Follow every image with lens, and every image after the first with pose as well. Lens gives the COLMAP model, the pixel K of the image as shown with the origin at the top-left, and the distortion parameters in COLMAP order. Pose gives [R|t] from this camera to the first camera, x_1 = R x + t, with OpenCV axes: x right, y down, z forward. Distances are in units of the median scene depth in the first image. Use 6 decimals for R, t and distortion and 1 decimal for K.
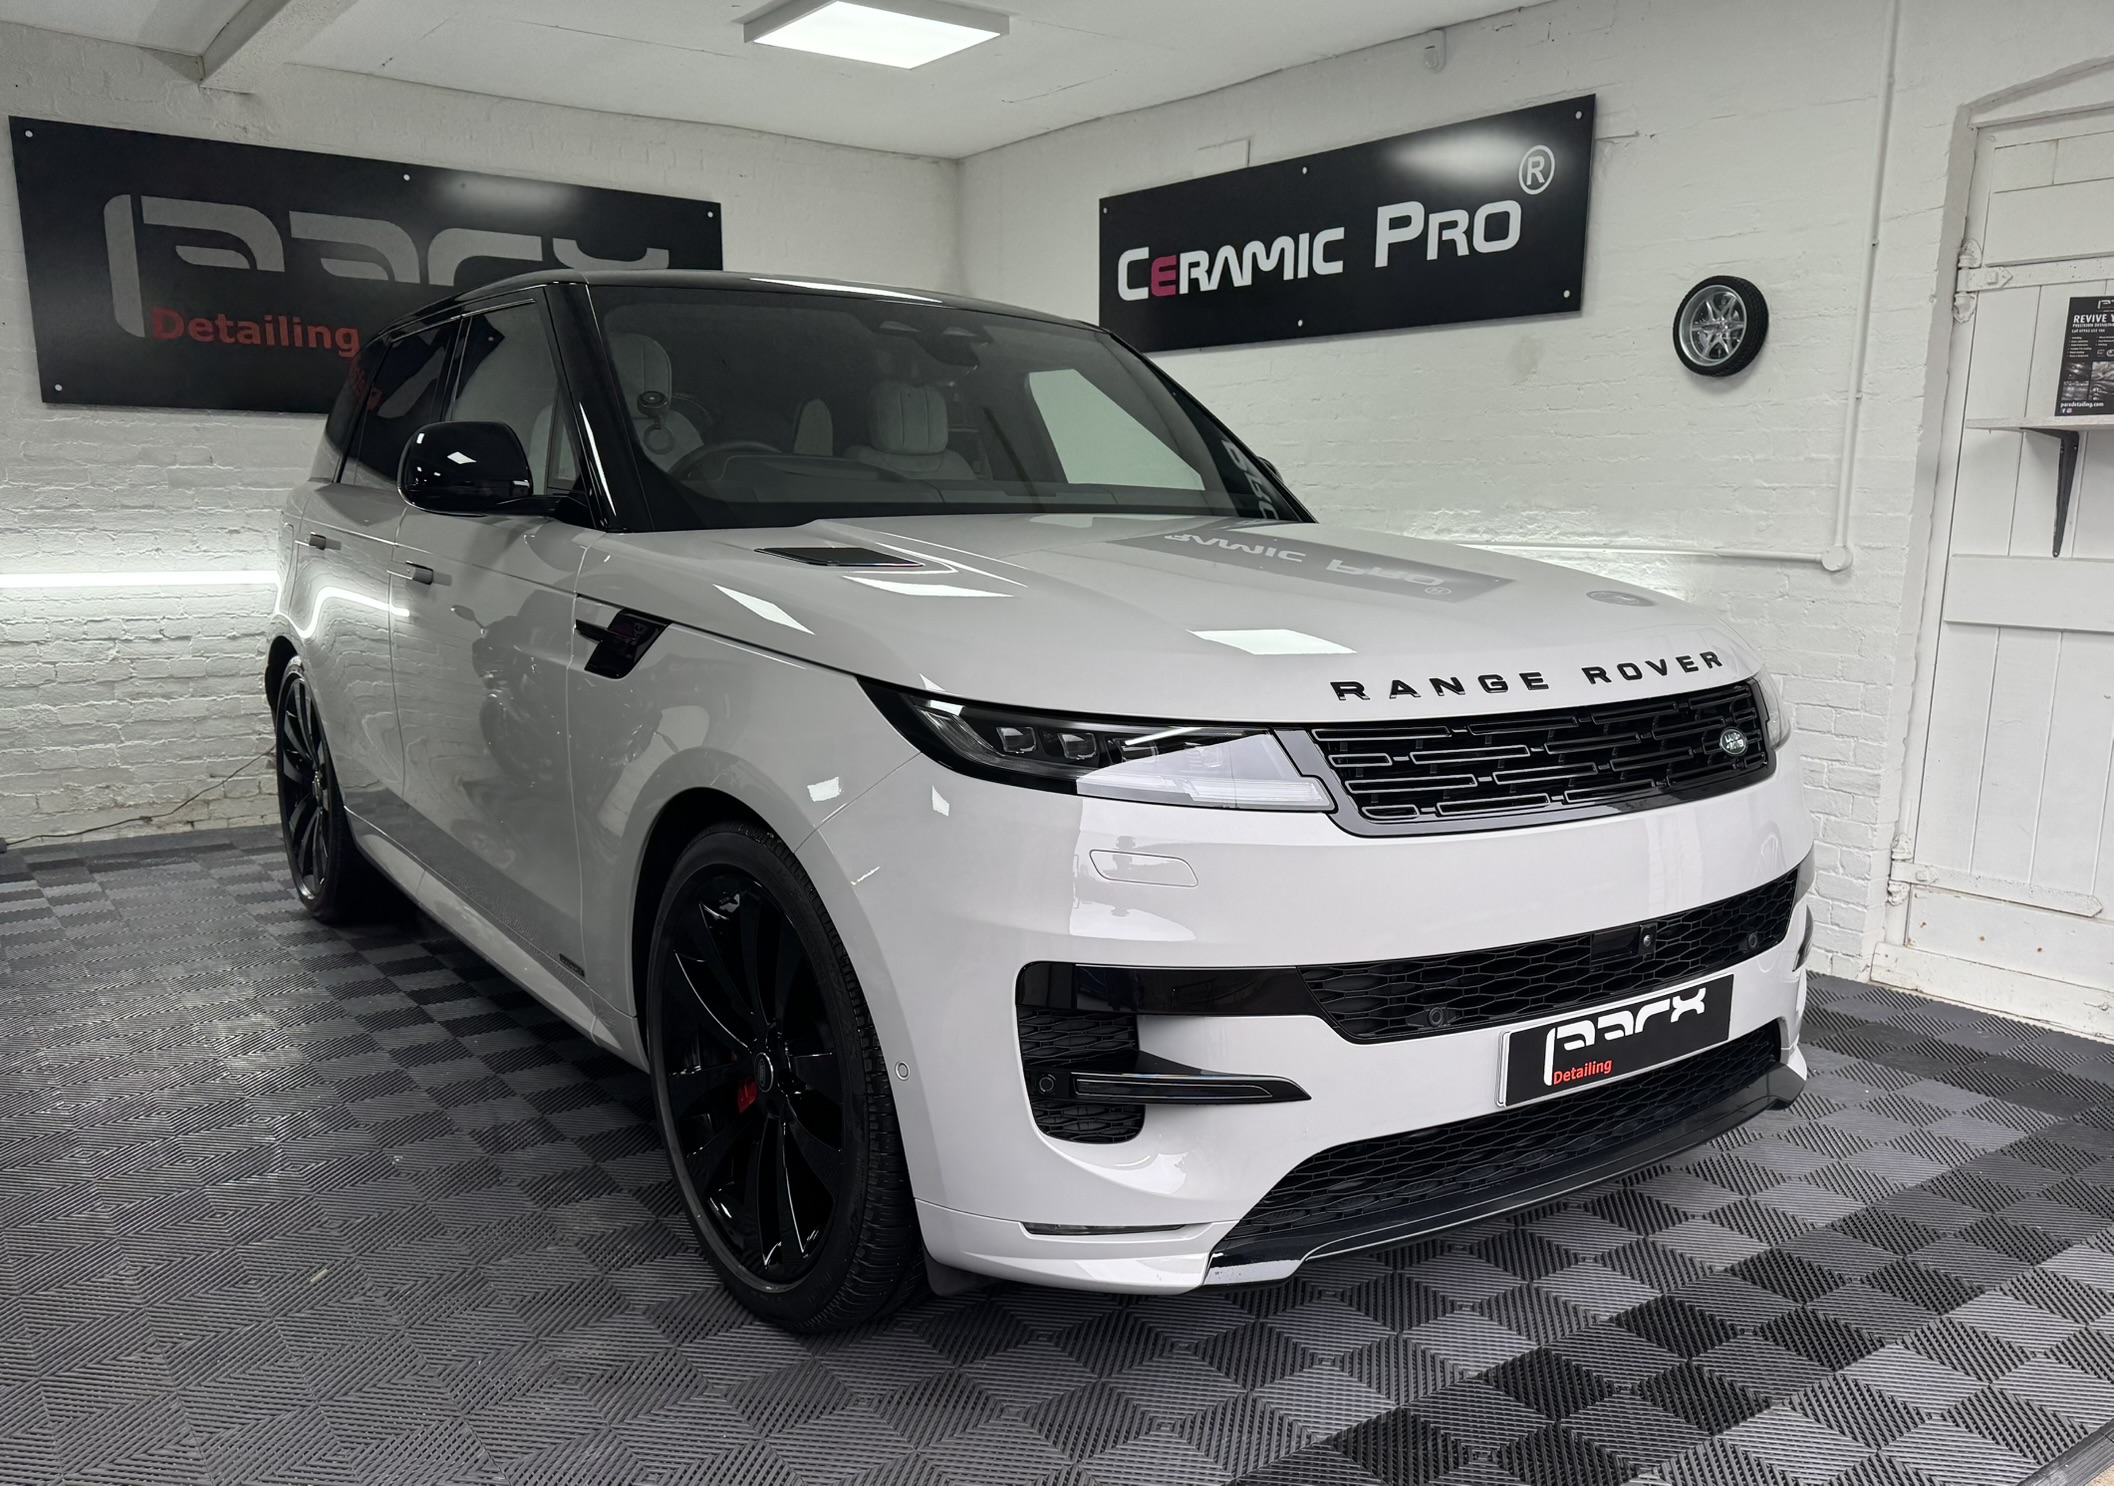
lens RADIAL K [[1702.8, 0, 1157.4], [0, 1702.8, 880.4], [0, 0, 1]] dist [0.058616, -0.063621]
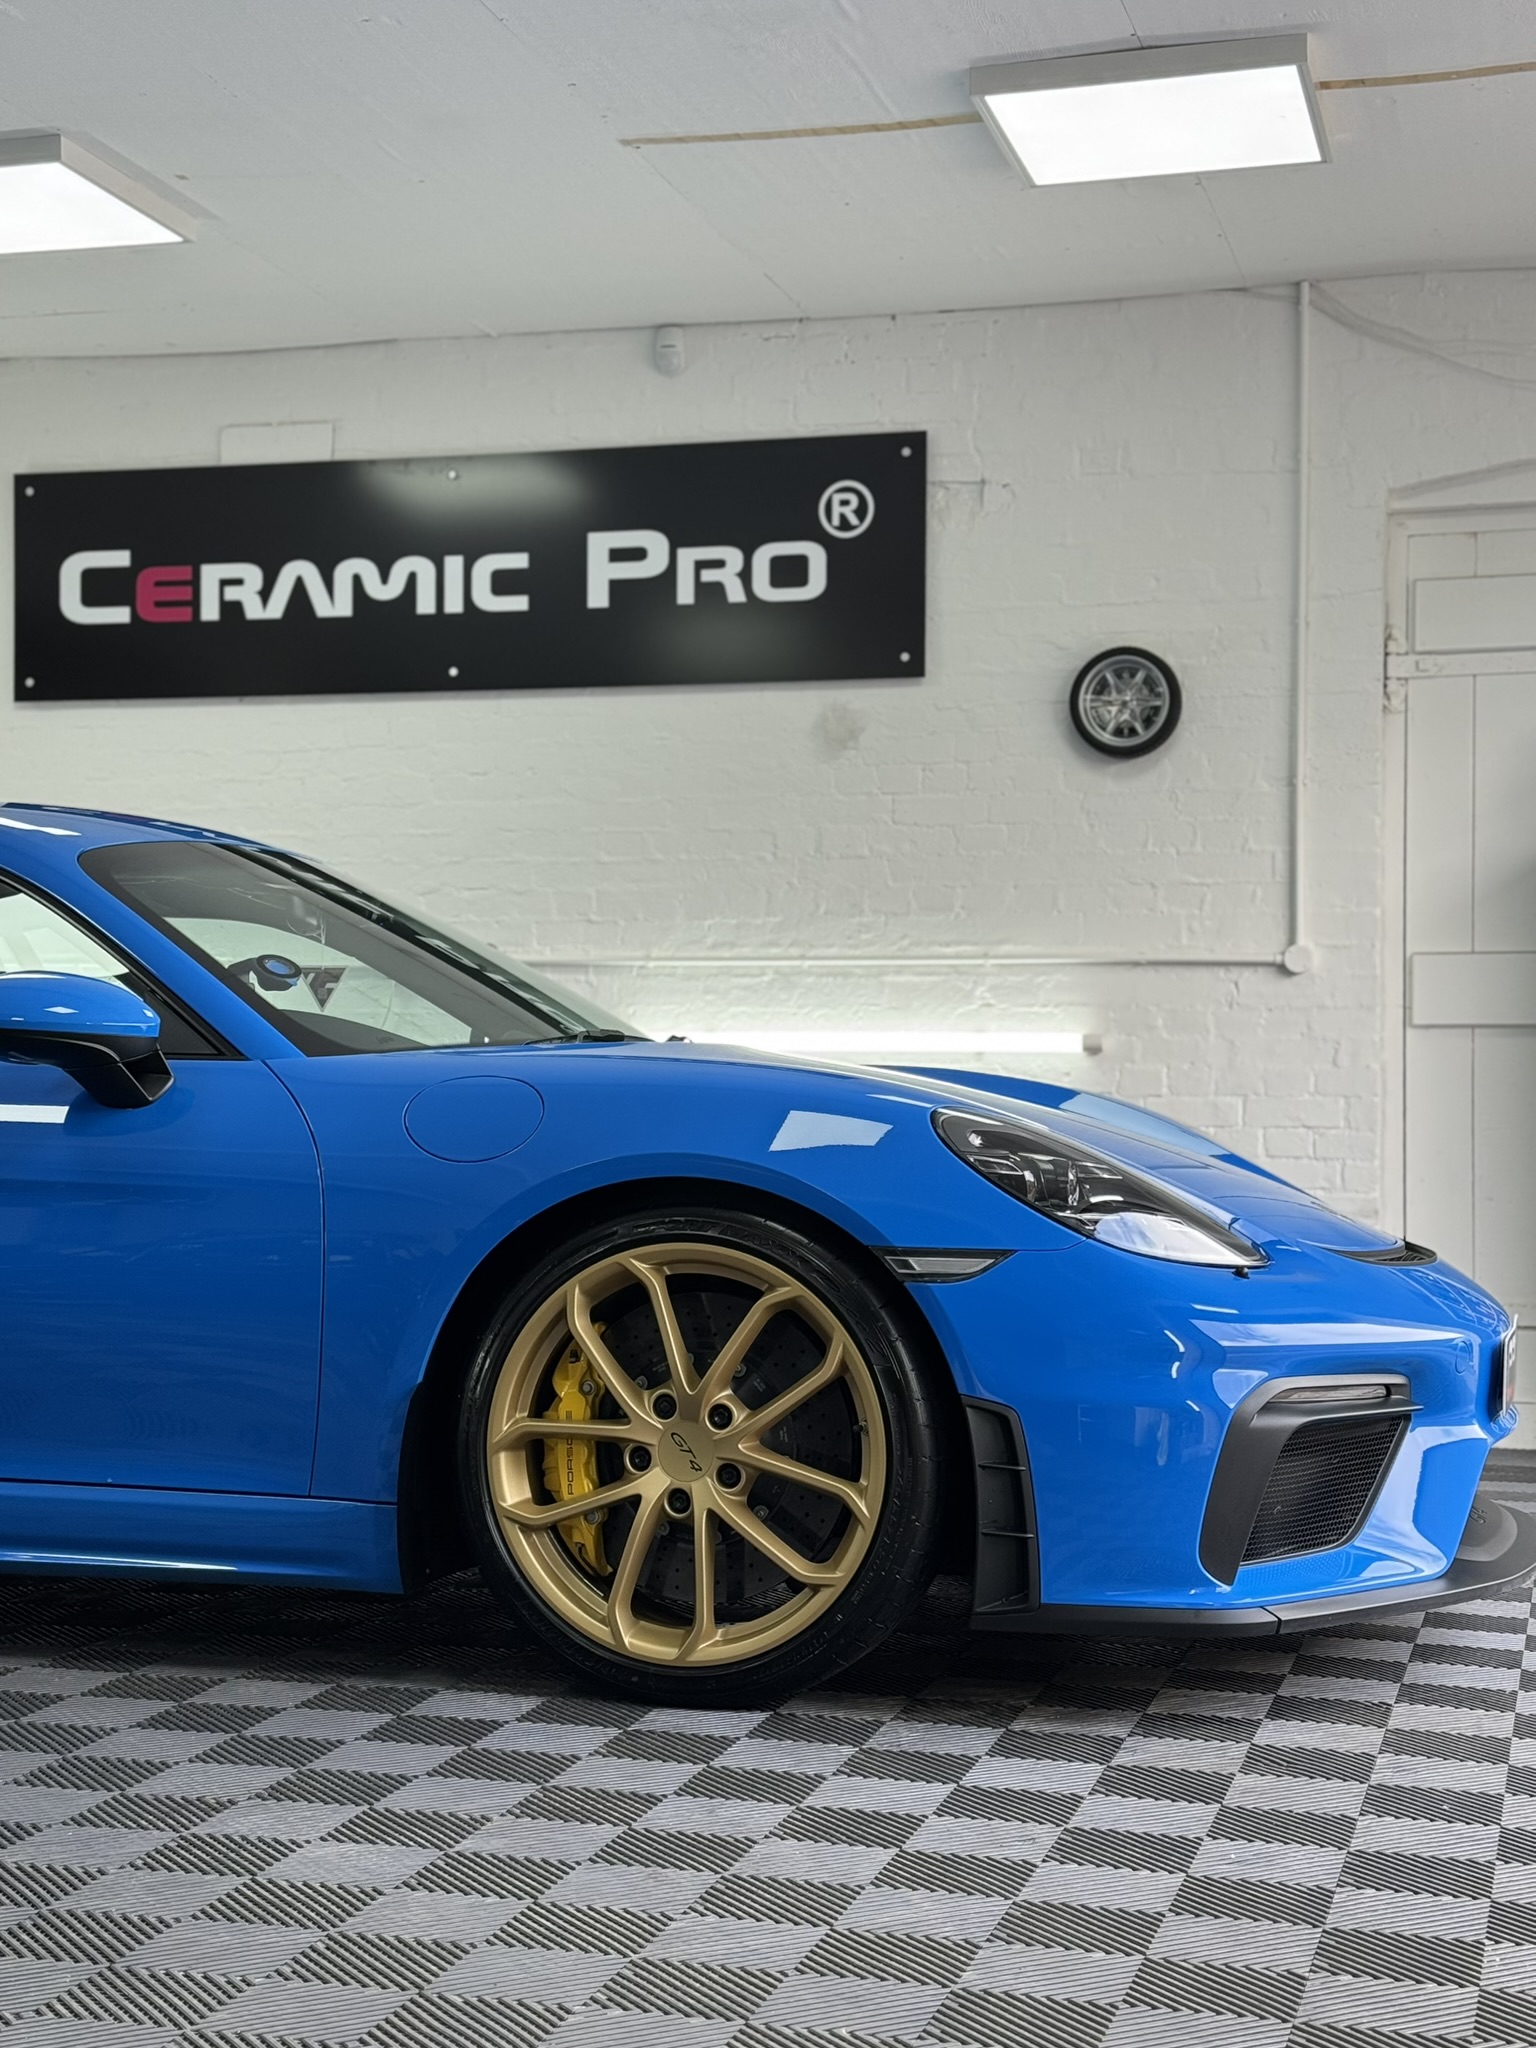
lens RADIAL K [[2942.3, 0, 797.7], [0, 2942.3, 1044.8], [0, 0, 1]] dist [0.190893, 0.000000]
pose [[0.796454, 0.000268, 0.604699, -0.552514], [0.138854, 0.973198, -0.183317, 0.074752], [-0.588541, 0.229968, 0.775070, -0.012997]]
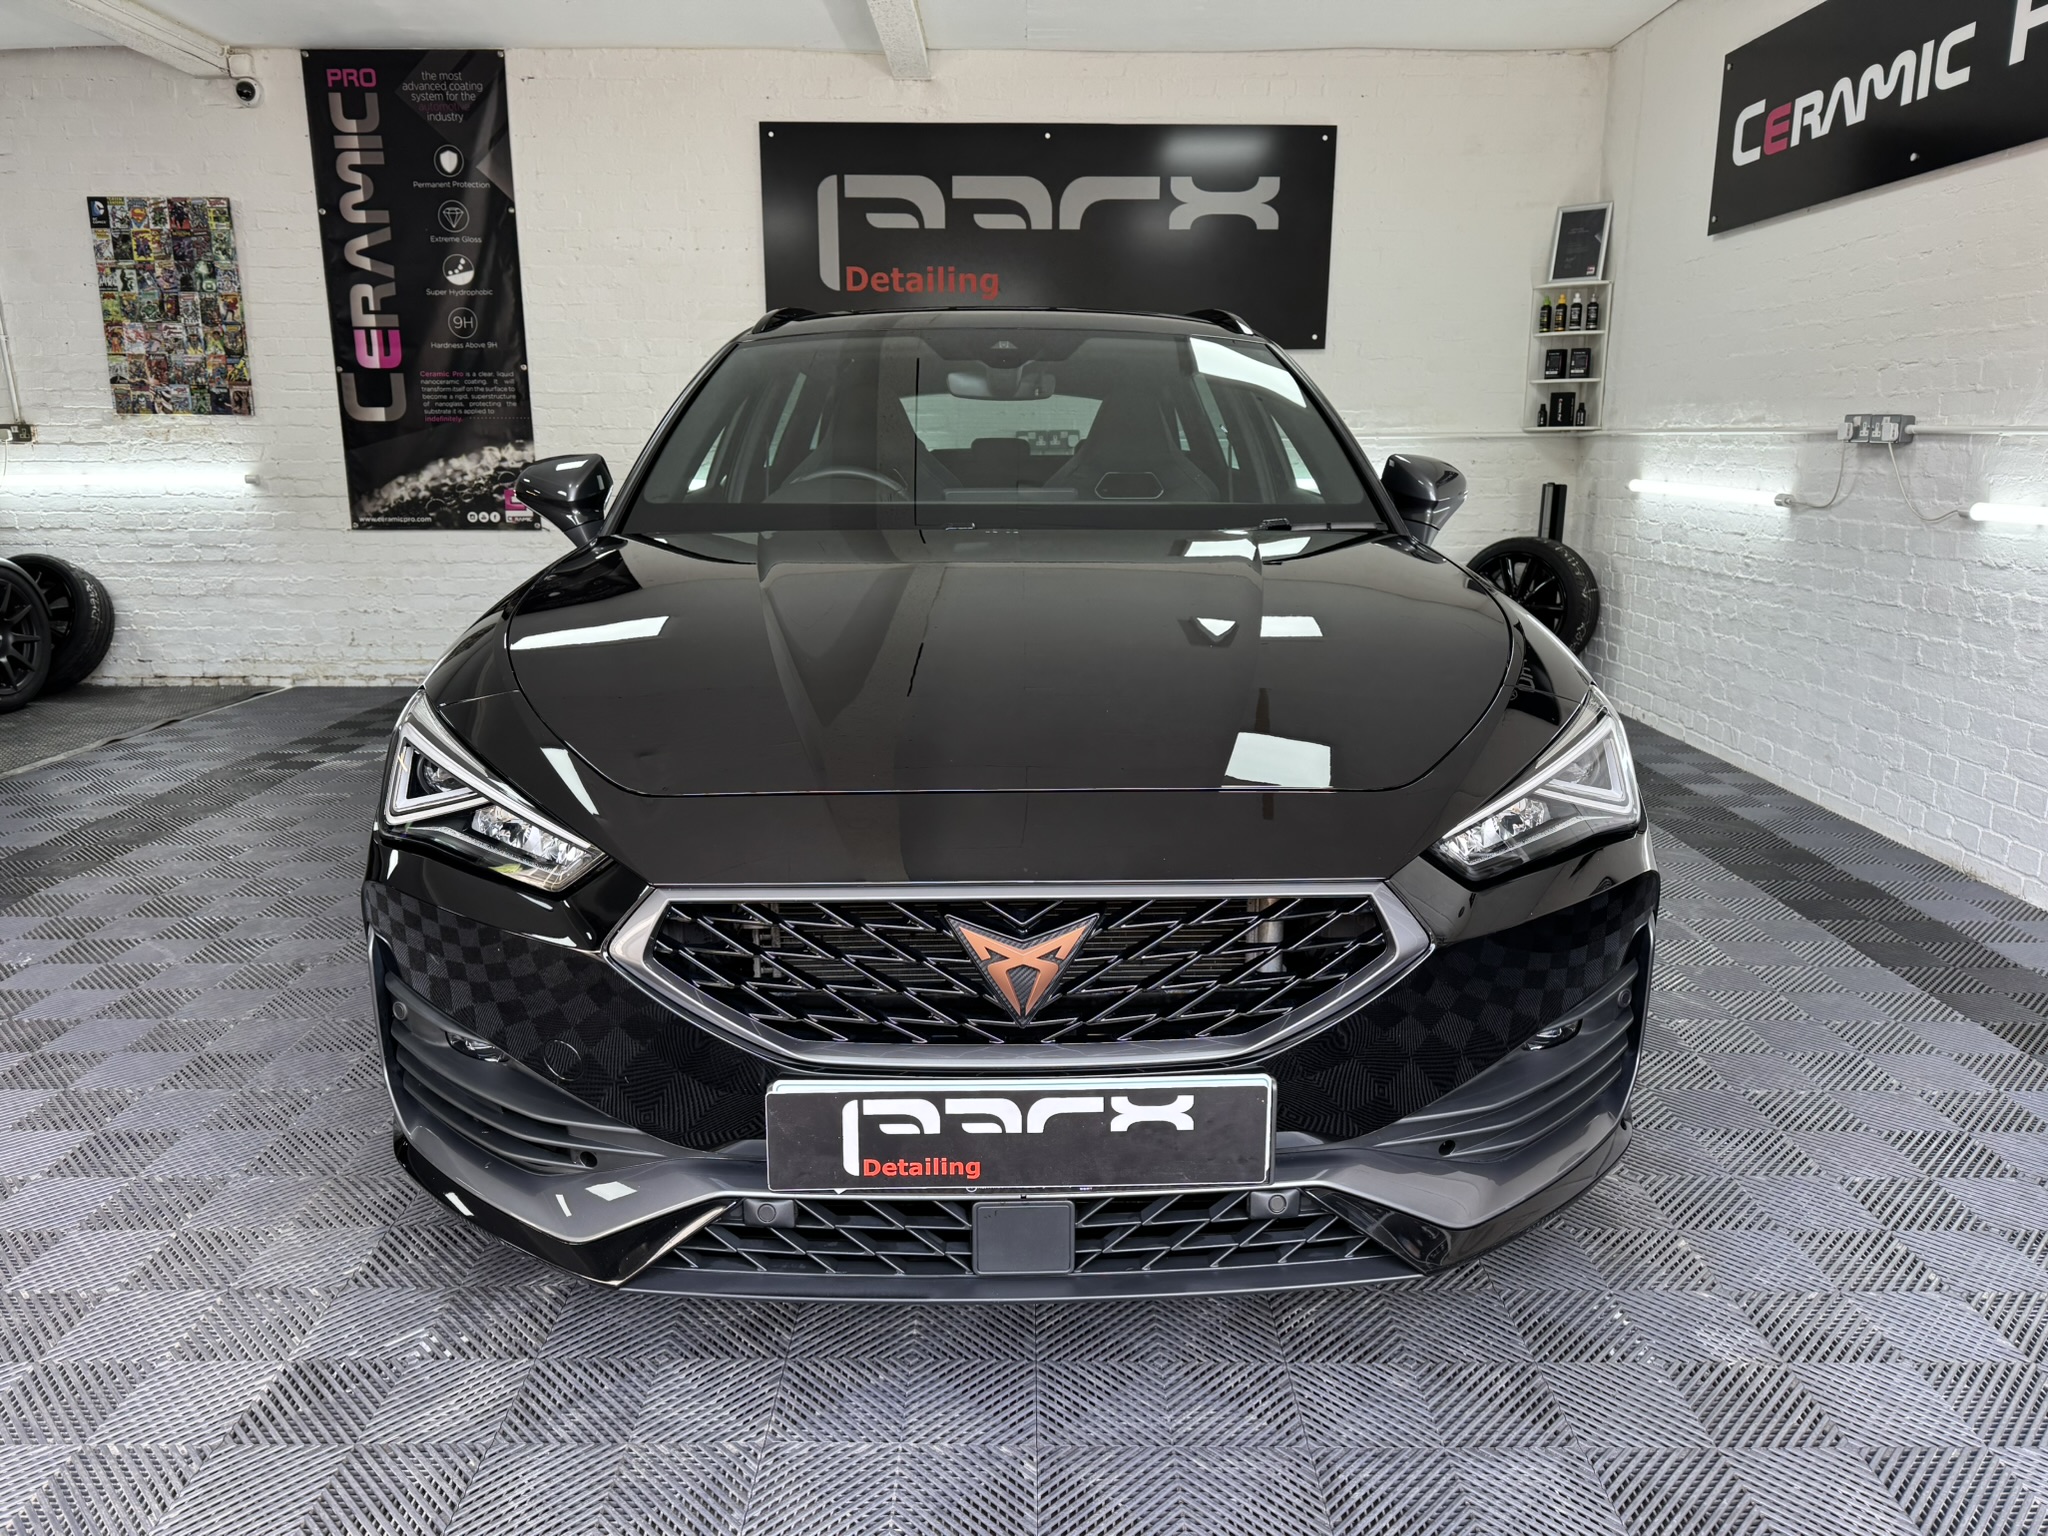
lens RADIAL K [[1454.5, 0, 1034.8], [0, 1454.5, 770.5], [0, 0, 1]] dist [0.033795, -0.033712]
pose [[0.799198, 0.120422, -0.588881, 0.190661], [-0.122461, 0.991798, 0.036618, -0.024019], [0.588460, 0.042850, 0.807390, 0.236841]]
